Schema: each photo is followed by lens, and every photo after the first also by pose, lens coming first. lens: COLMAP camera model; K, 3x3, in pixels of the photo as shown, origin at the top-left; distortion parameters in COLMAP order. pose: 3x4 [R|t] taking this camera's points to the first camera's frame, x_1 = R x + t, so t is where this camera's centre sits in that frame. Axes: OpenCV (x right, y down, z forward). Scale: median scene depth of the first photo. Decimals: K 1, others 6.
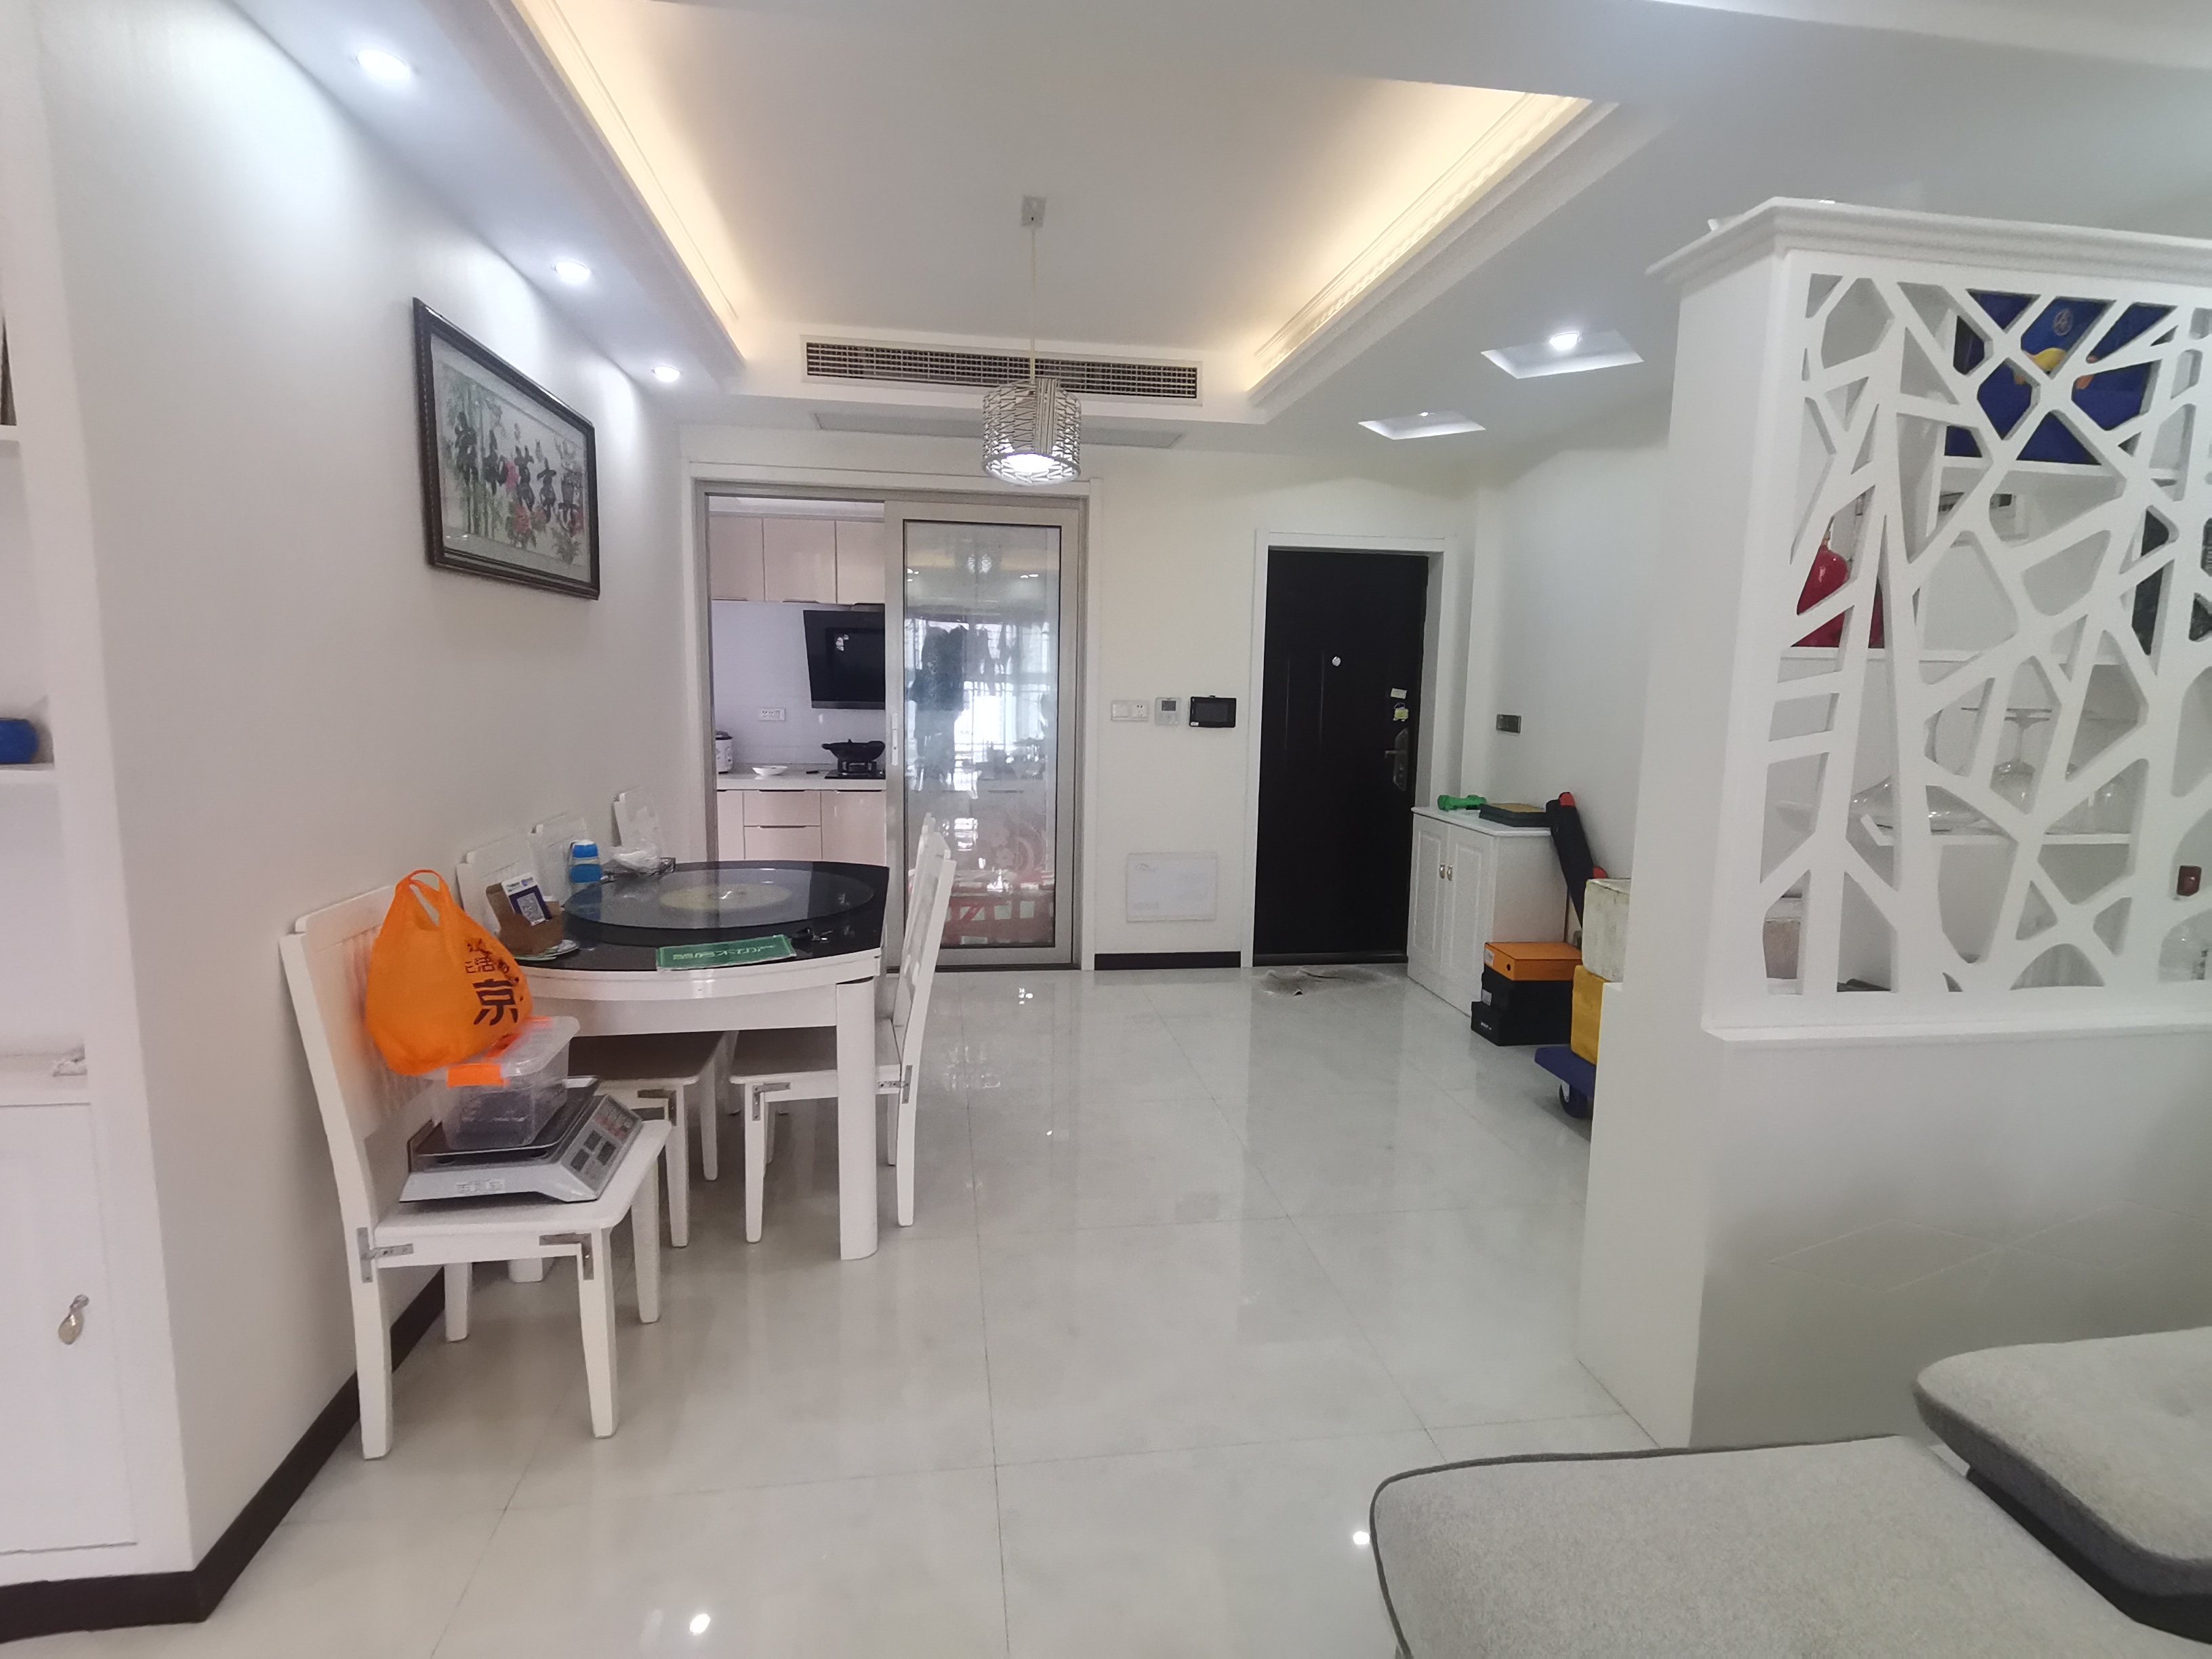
lens RADIAL K [[1112.7, 0, 1107.9], [0, 1112.7, 820.9], [0, 0, 1]] dist [0.049784, -0.020457]
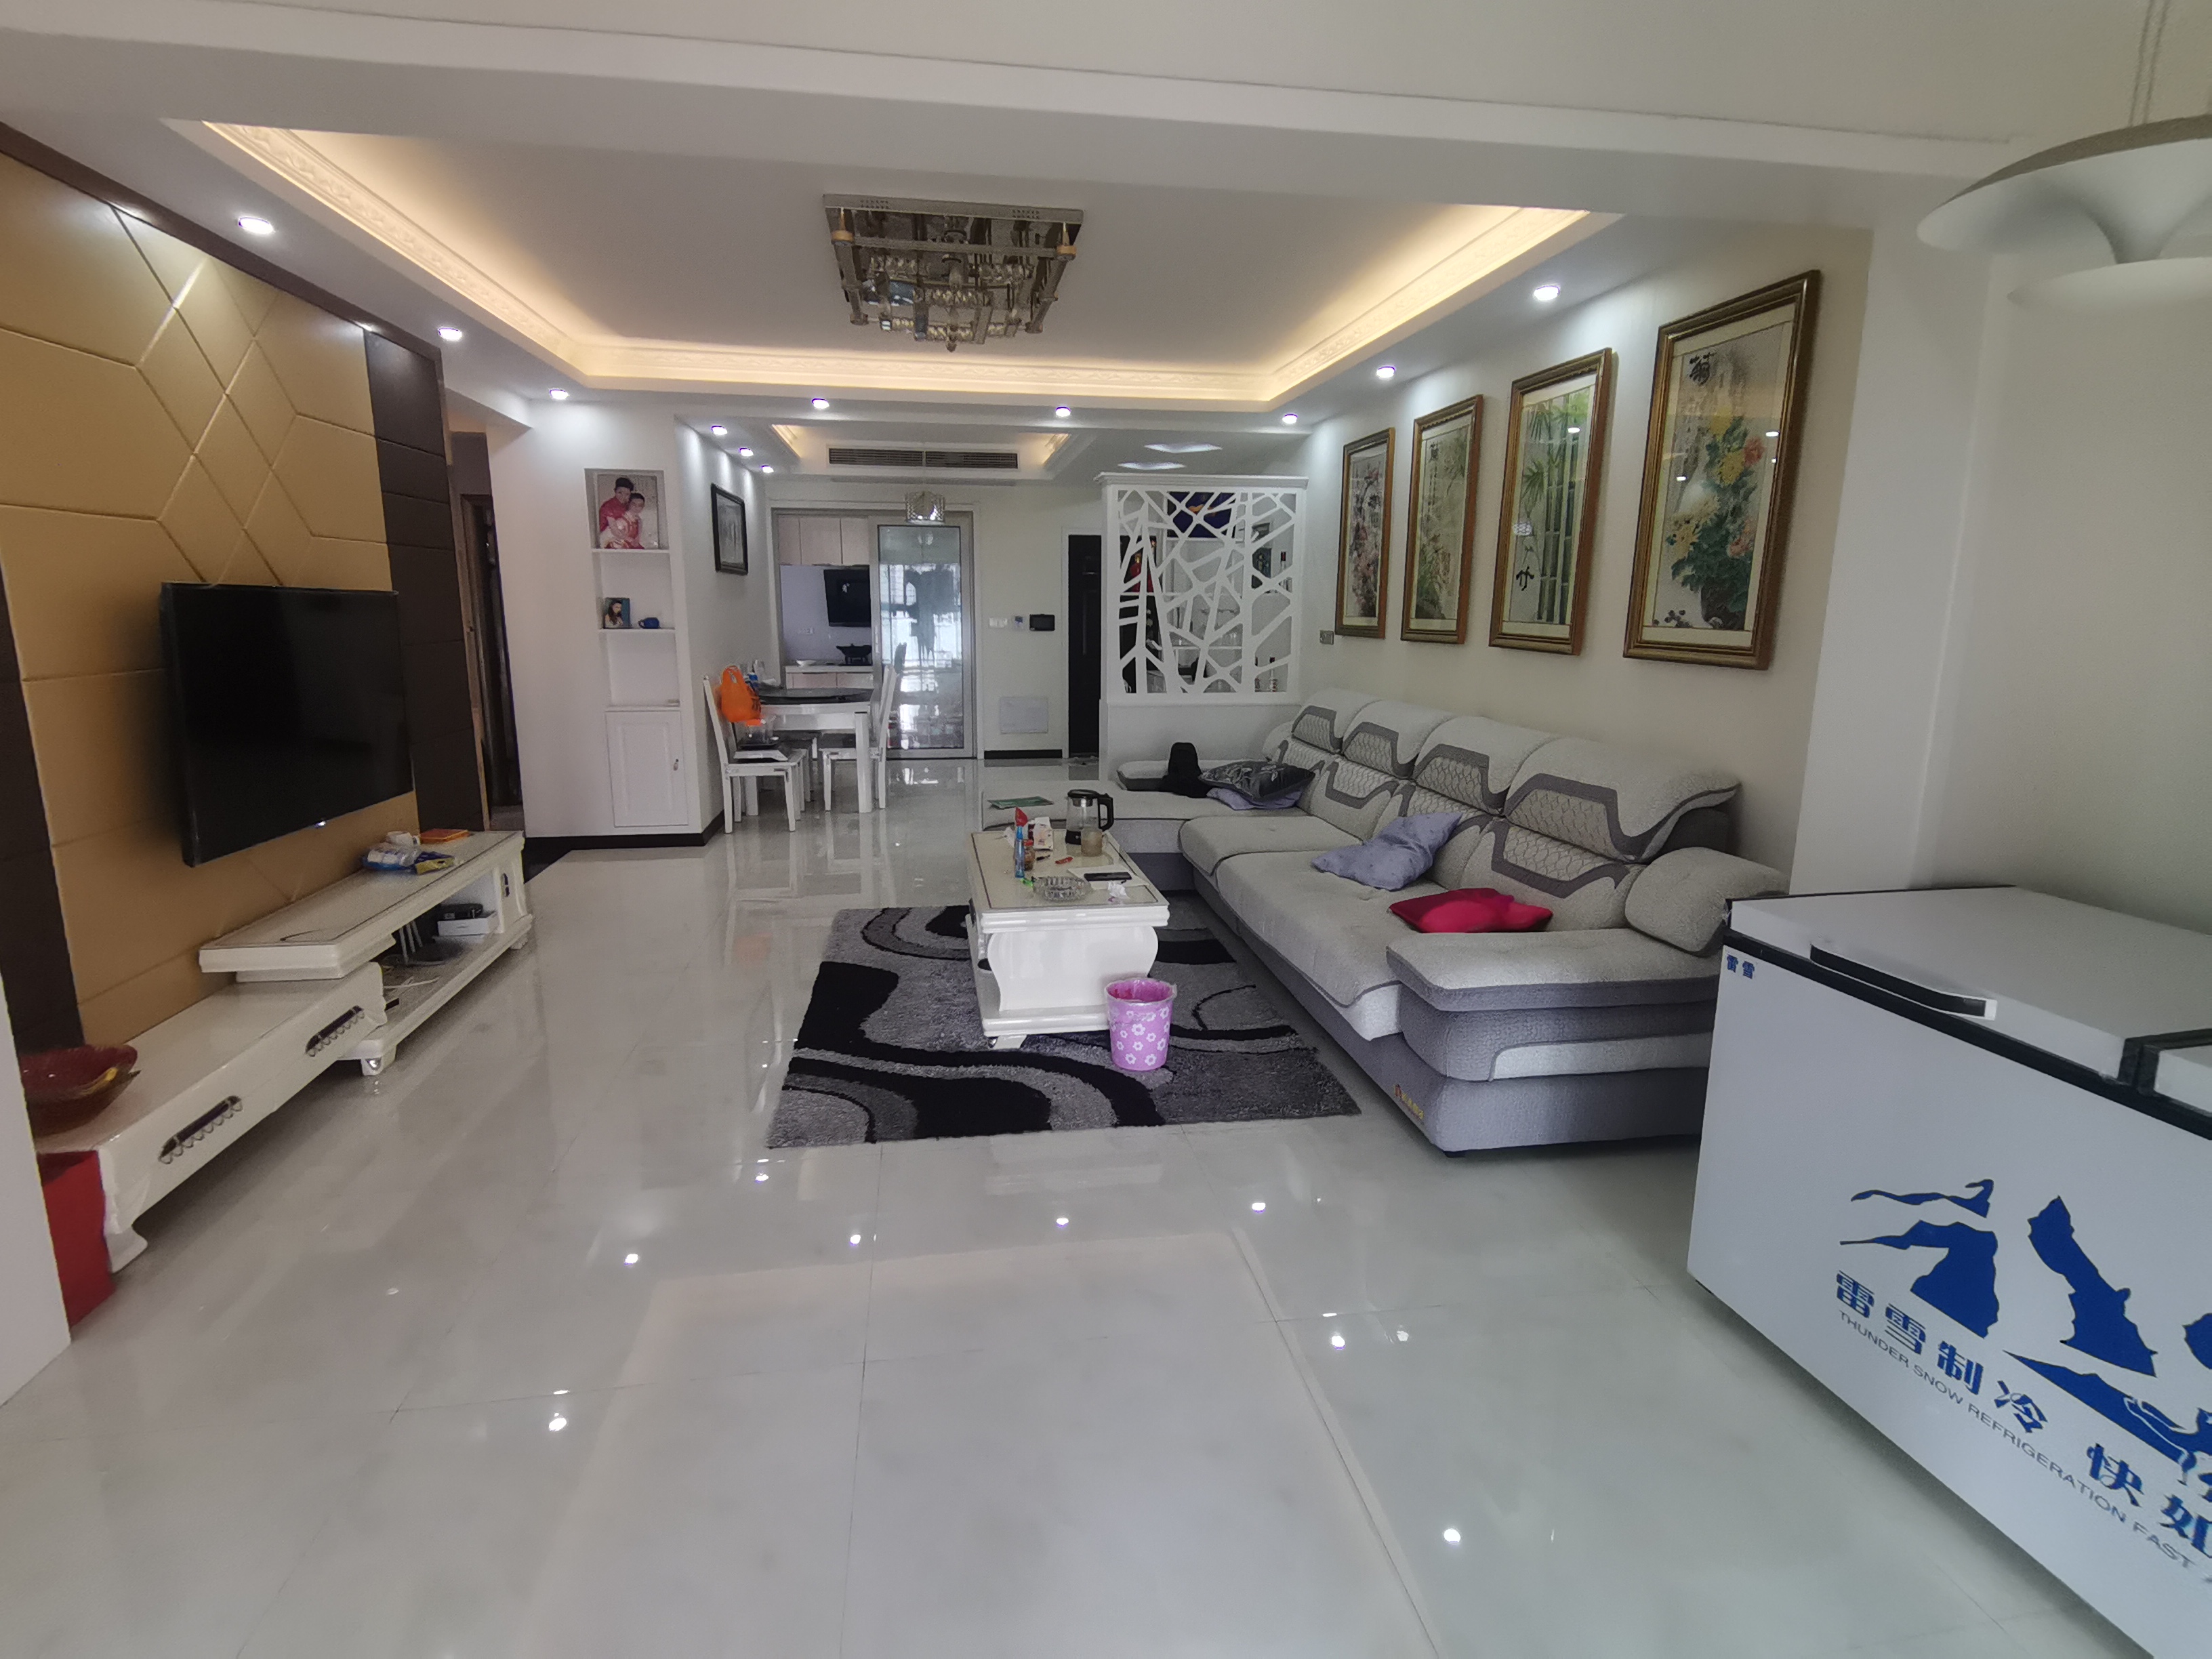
lens RADIAL K [[1101.3, 0, 1106.2], [0, 1101.3, 812.4], [0, 0, 1]] dist [0.035817, -0.028809]
pose [[0.999848, -0.016827, 0.004567, 0.496134], [0.016555, 0.998394, 0.054185, 0.332313], [-0.005471, -0.054101, 0.998520, -2.386084]]
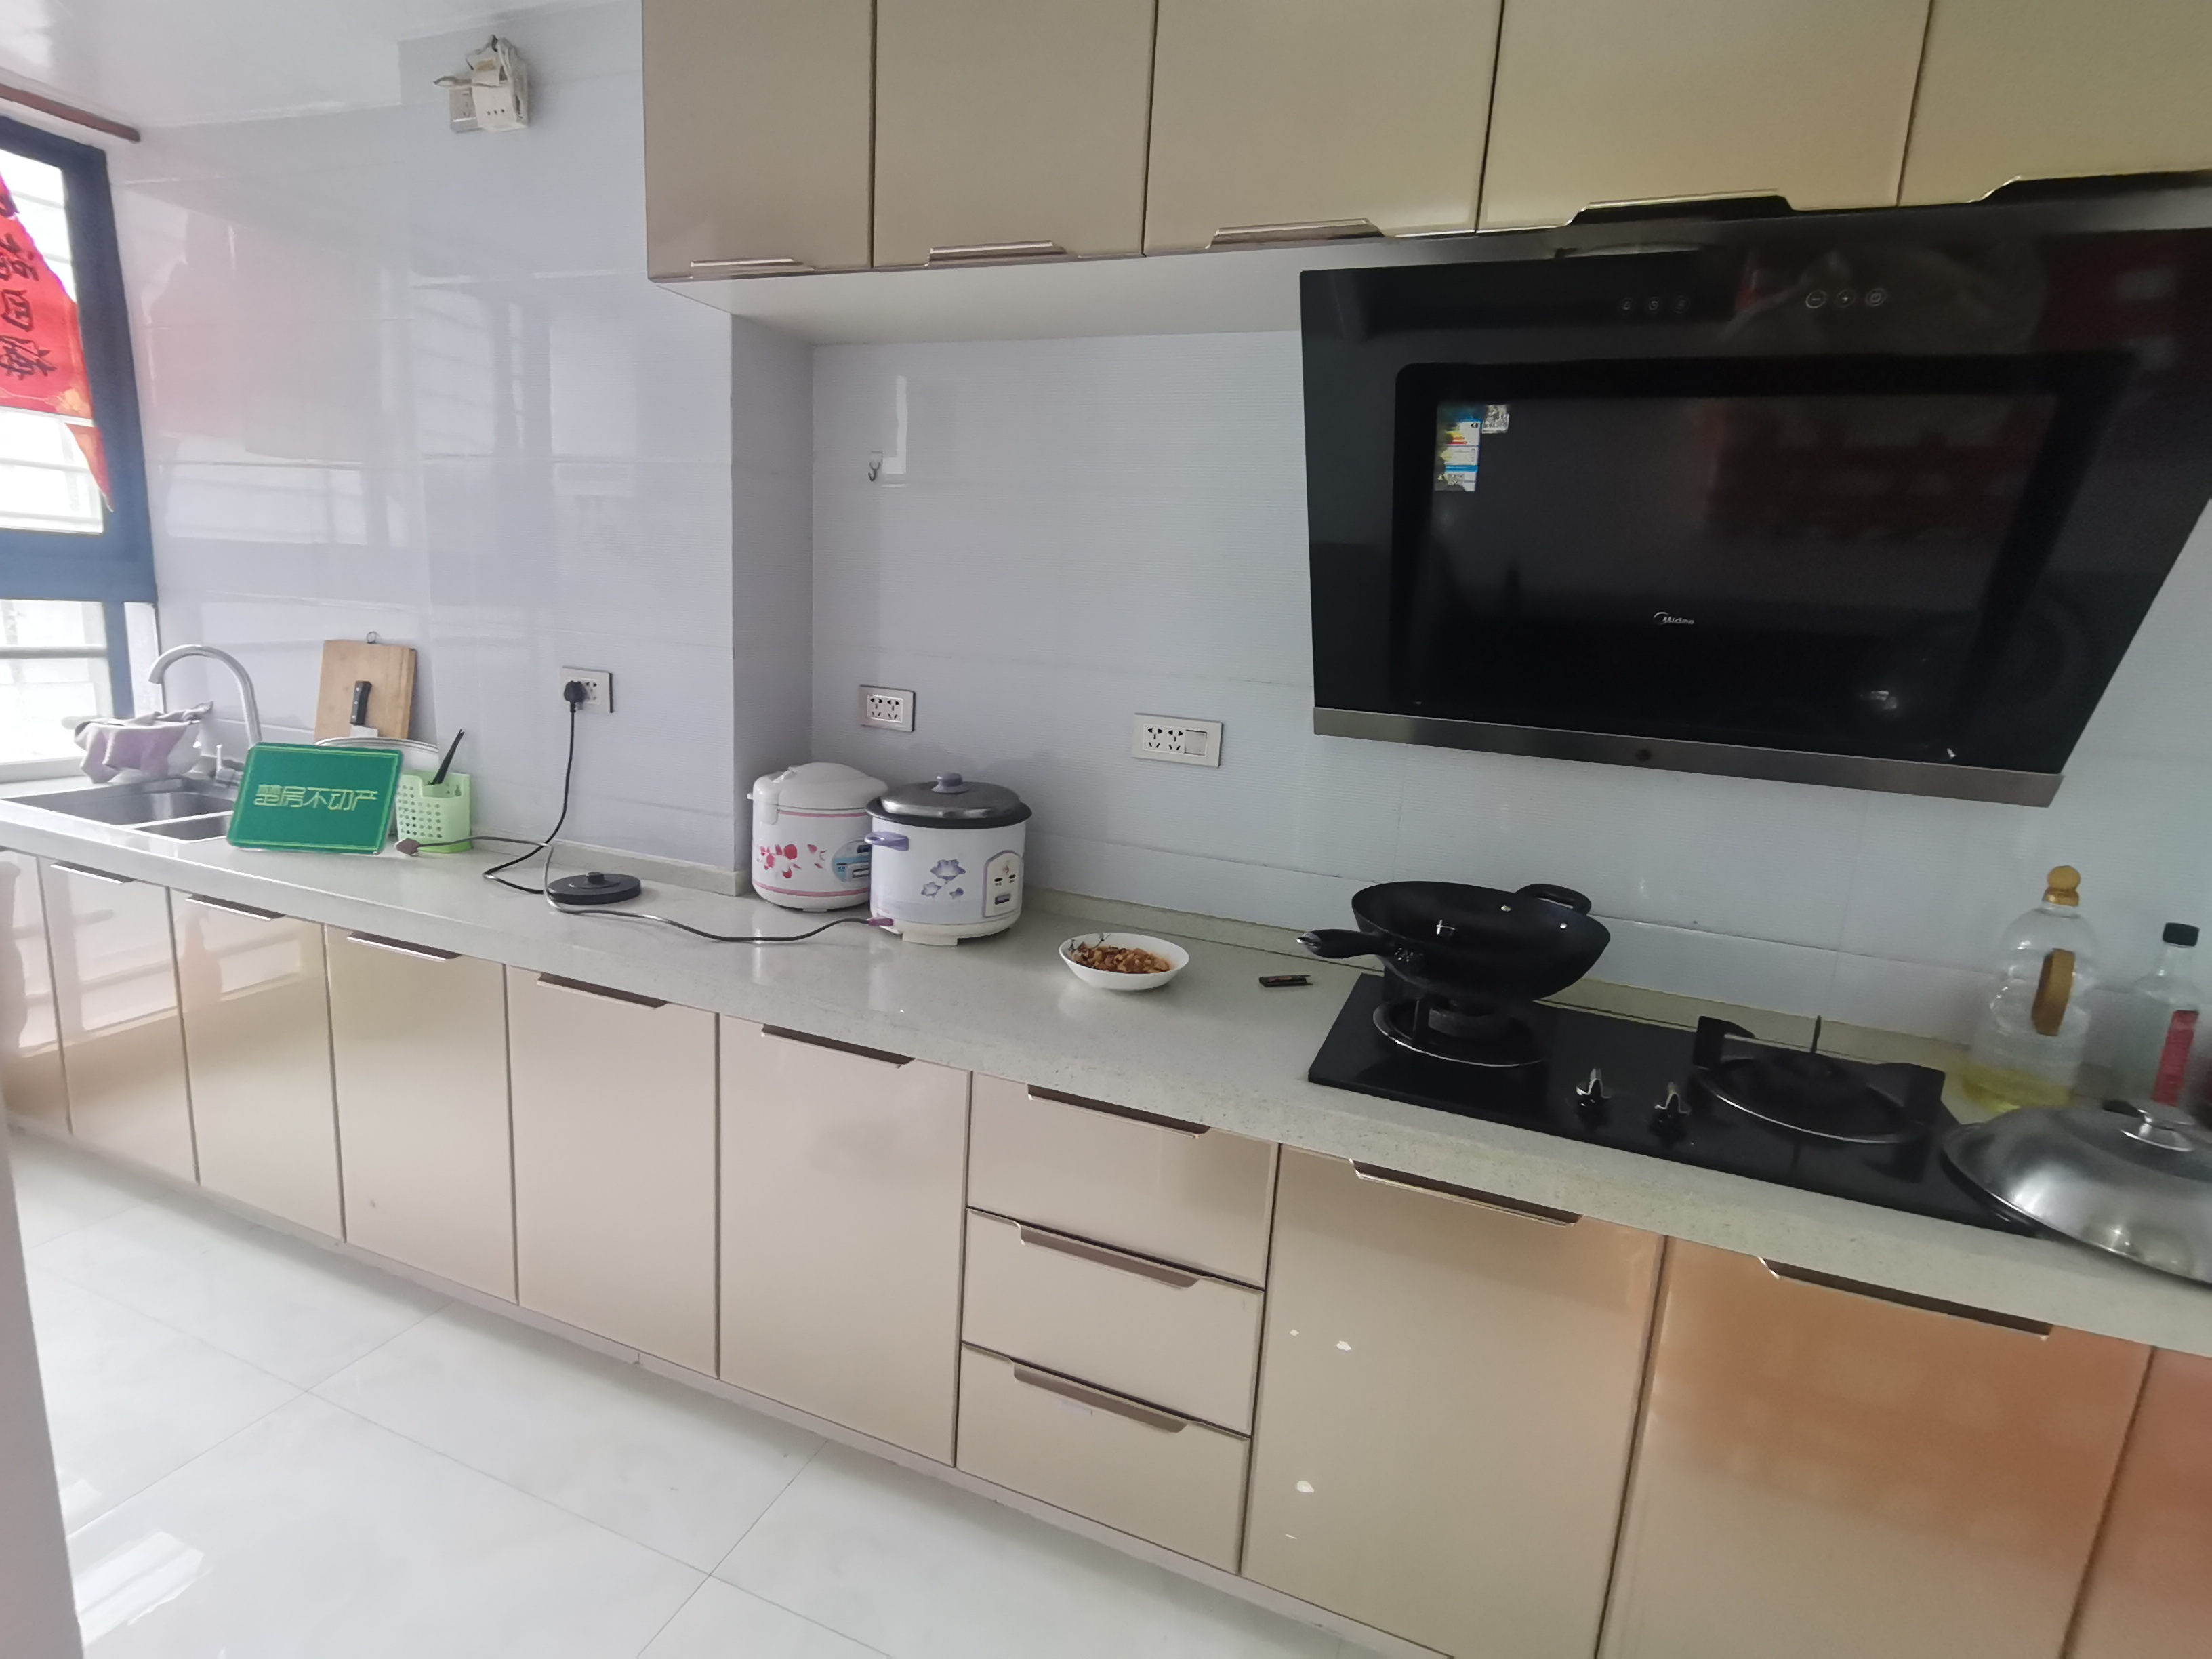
lens RADIAL K [[1101.3, 0, 1106.2], [0, 1101.3, 812.4], [0, 0, 1]] dist [0.035817, -0.028809]
pose [[0.860608, 0.126896, -0.493204, -0.605165], [-0.111451, 0.991912, 0.060732, -0.316708], [0.496922, 0.002702, 0.867791, 2.556730]]
